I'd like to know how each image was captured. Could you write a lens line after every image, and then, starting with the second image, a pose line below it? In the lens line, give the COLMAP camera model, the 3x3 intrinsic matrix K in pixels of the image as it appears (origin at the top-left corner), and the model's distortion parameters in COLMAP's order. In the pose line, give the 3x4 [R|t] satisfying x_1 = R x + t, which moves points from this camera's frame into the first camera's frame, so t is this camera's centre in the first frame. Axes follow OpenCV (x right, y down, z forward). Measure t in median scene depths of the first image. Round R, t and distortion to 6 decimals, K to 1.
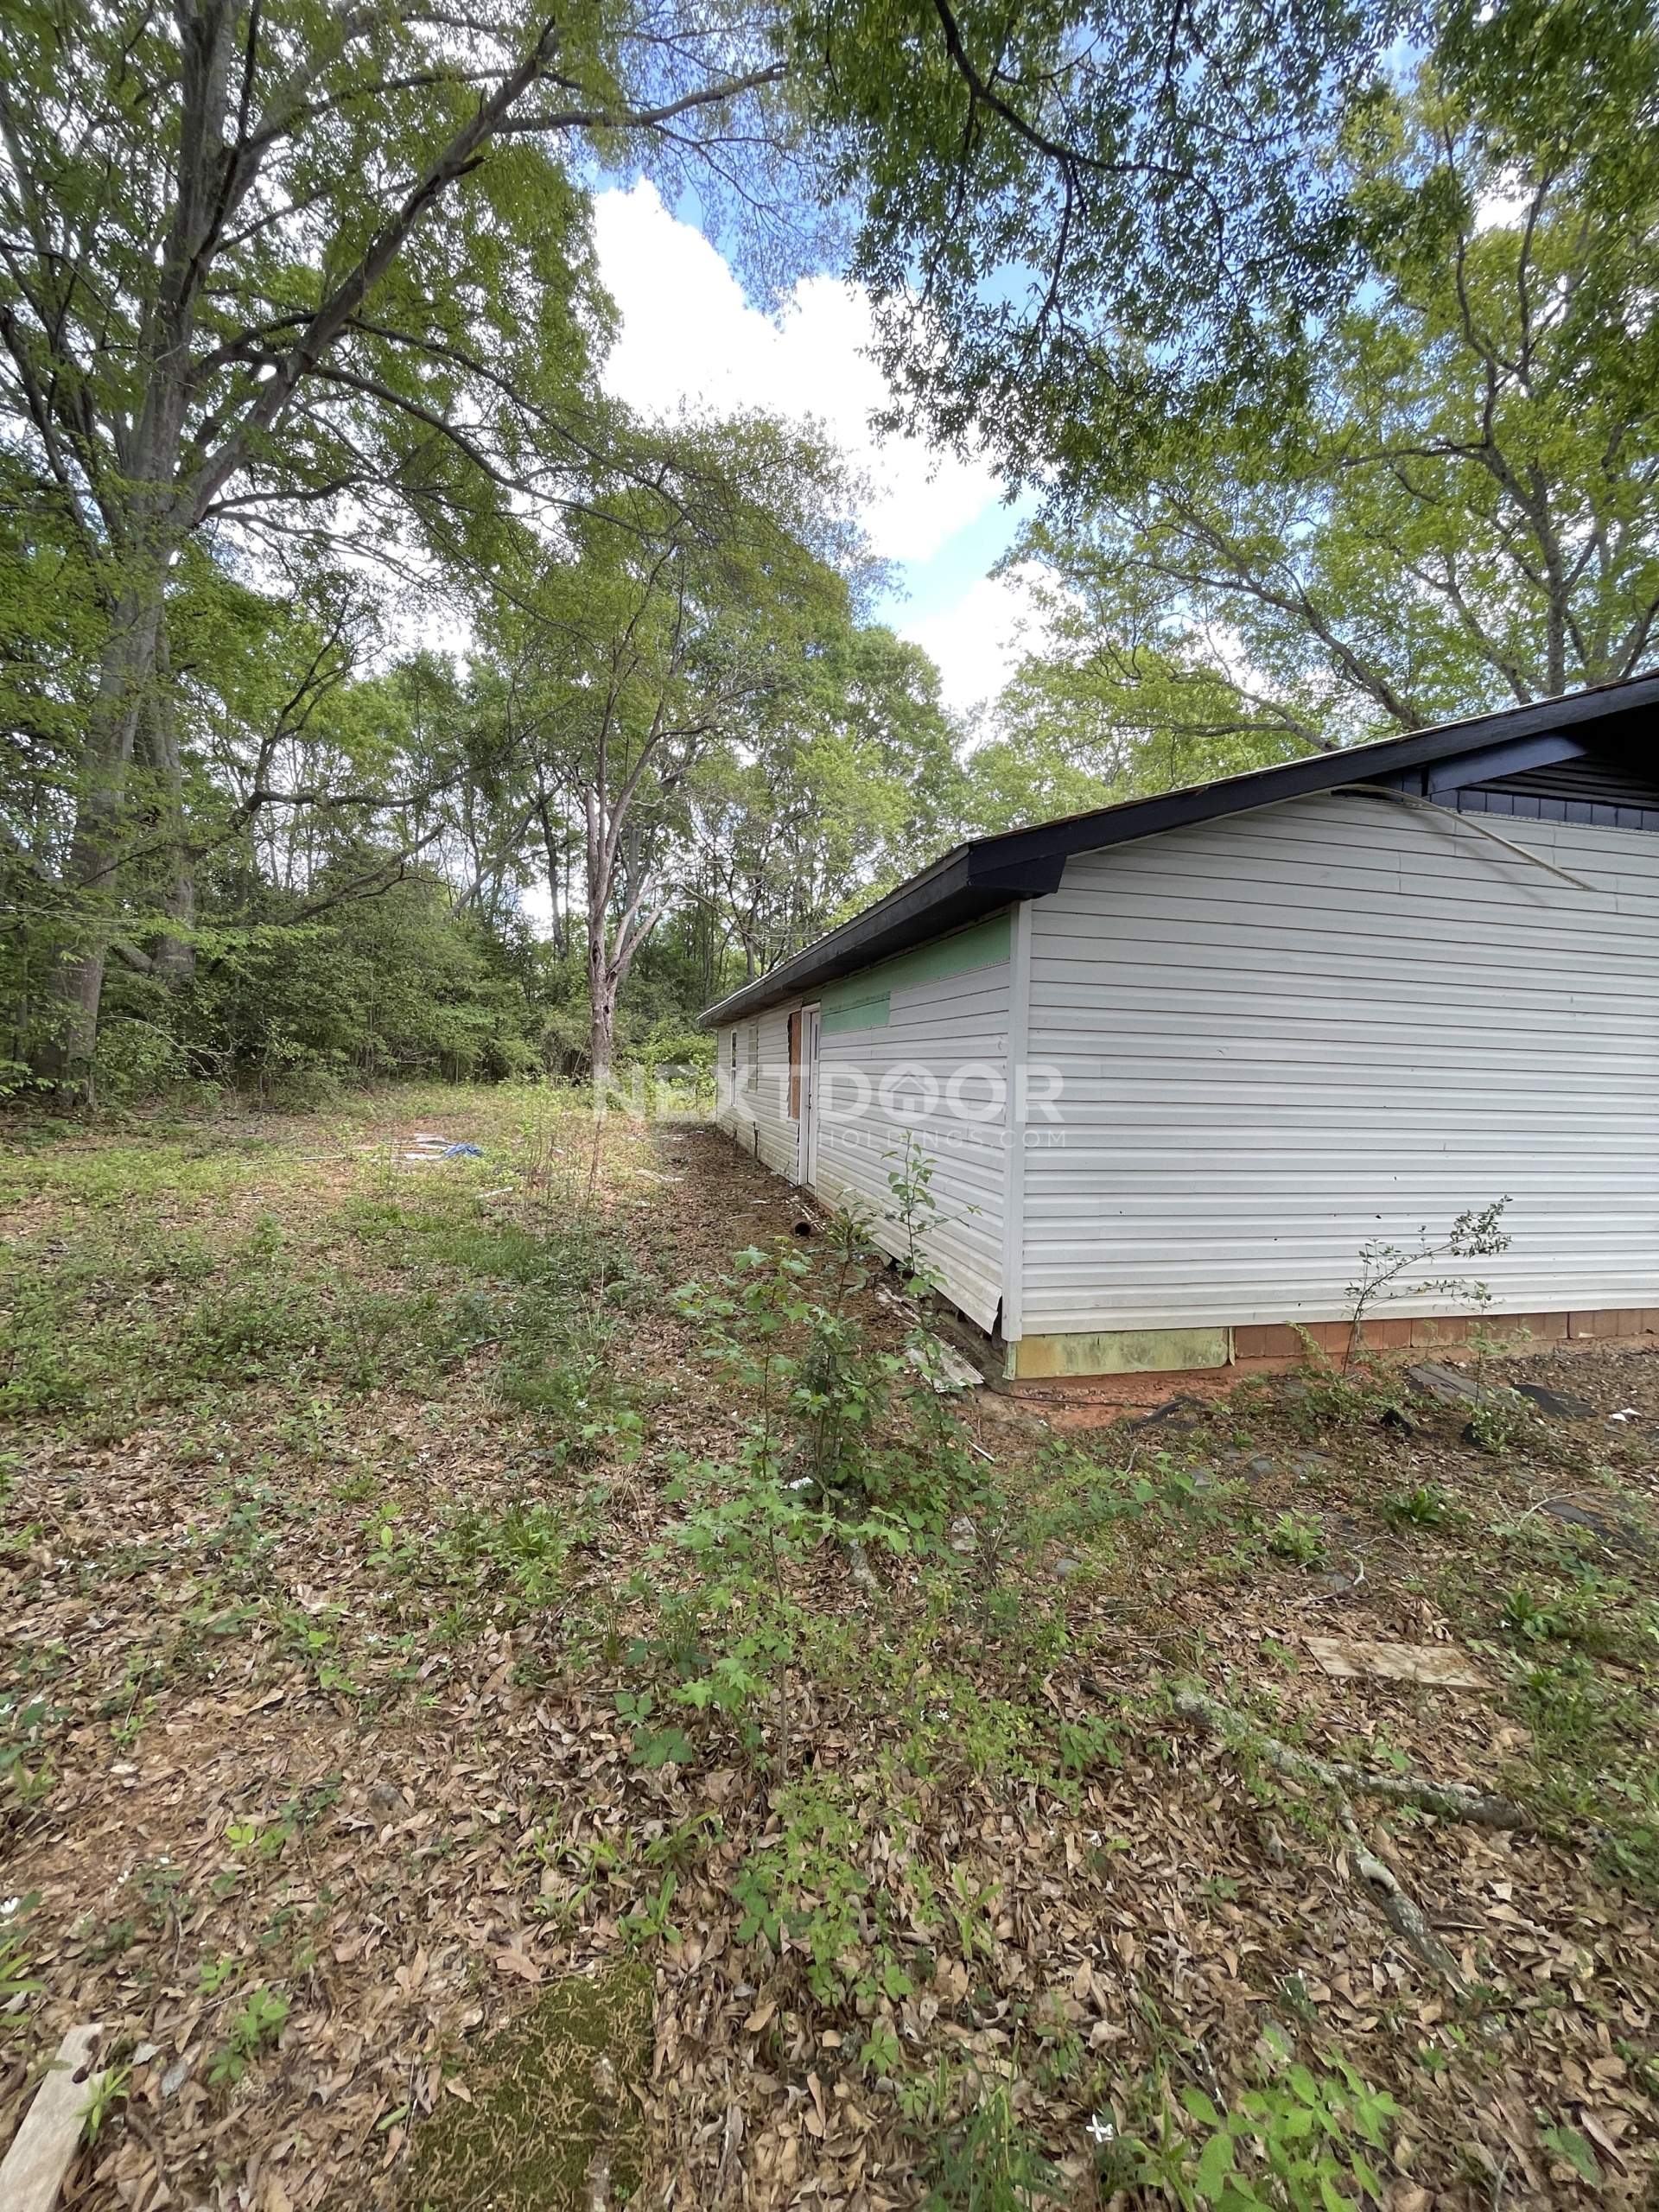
lens RADIAL K [[894.4, 0, 837.6], [0, 894.4, 1088.8], [0, 0, 1]] dist [0.003890, -0.000013]
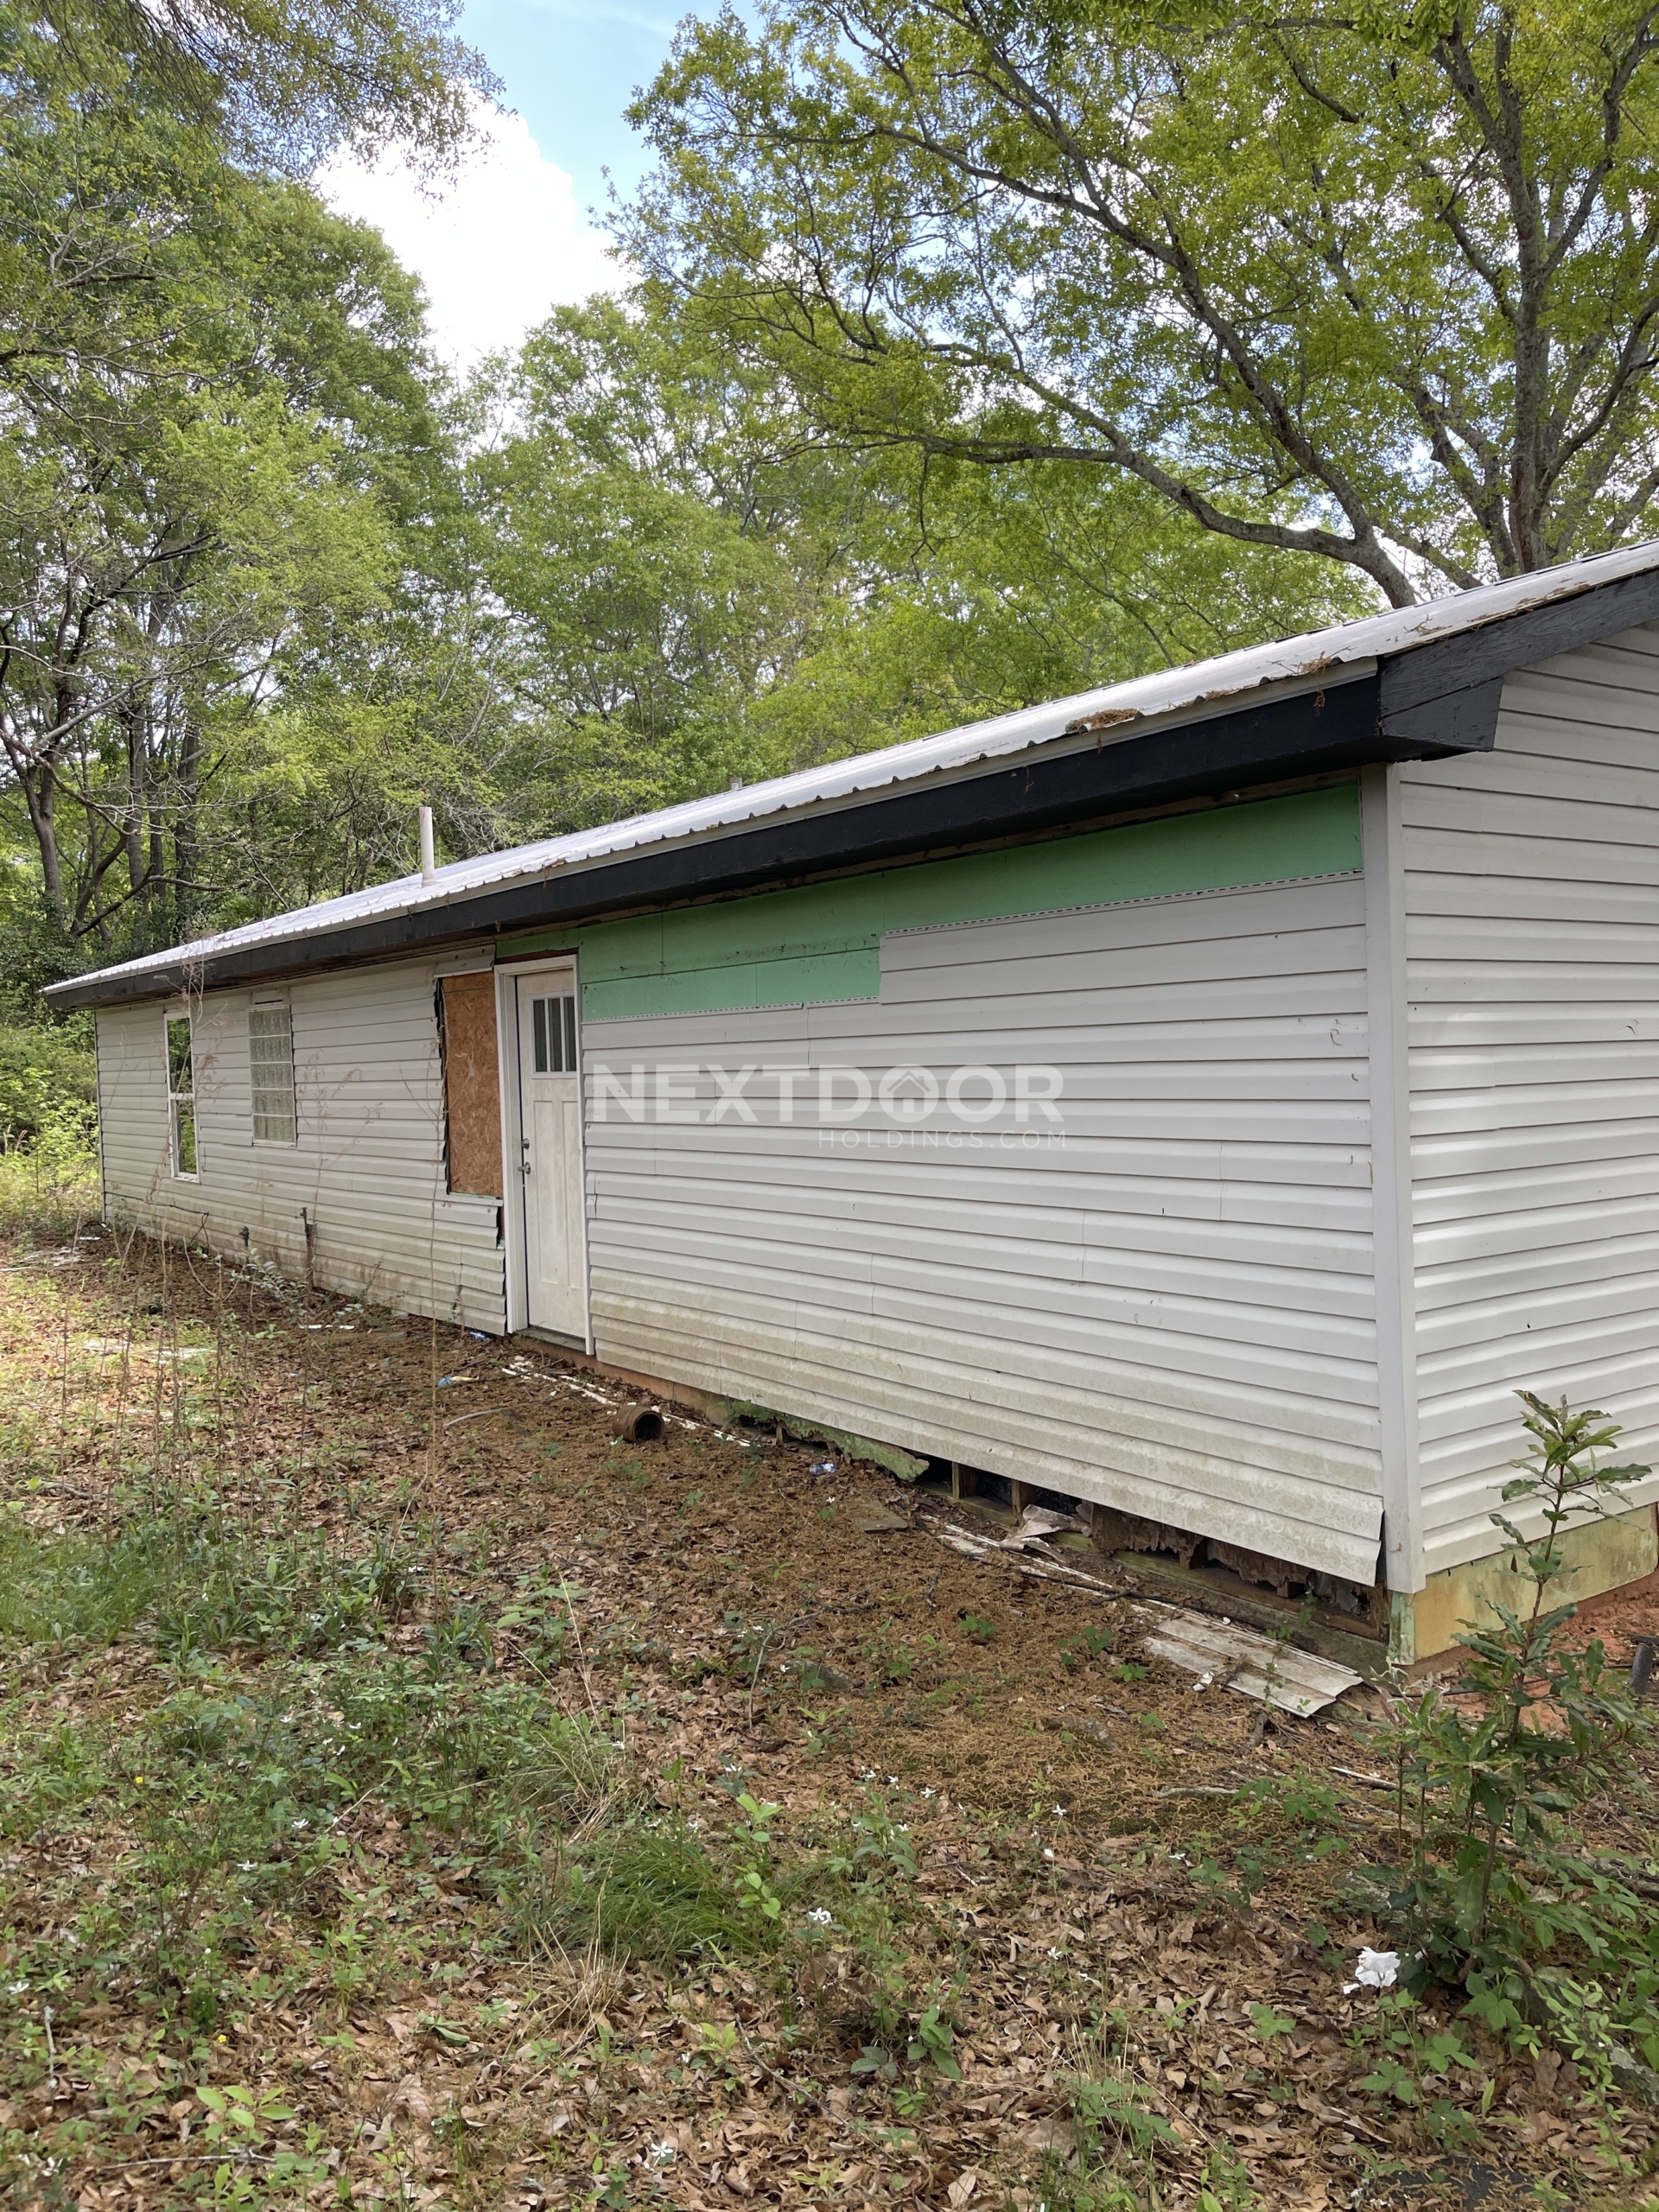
lens RADIAL K [[1675.4, 0, 809.9], [0, 1675.4, 1102.9], [0, 0, 1]] dist [0.020108, 0.007483]
pose [[0.923173, -0.064305, 0.378968, -0.335648], [0.062033, 0.997908, 0.018218, -0.033244], [-0.379347, 0.006690, 0.925230, 0.141348]]
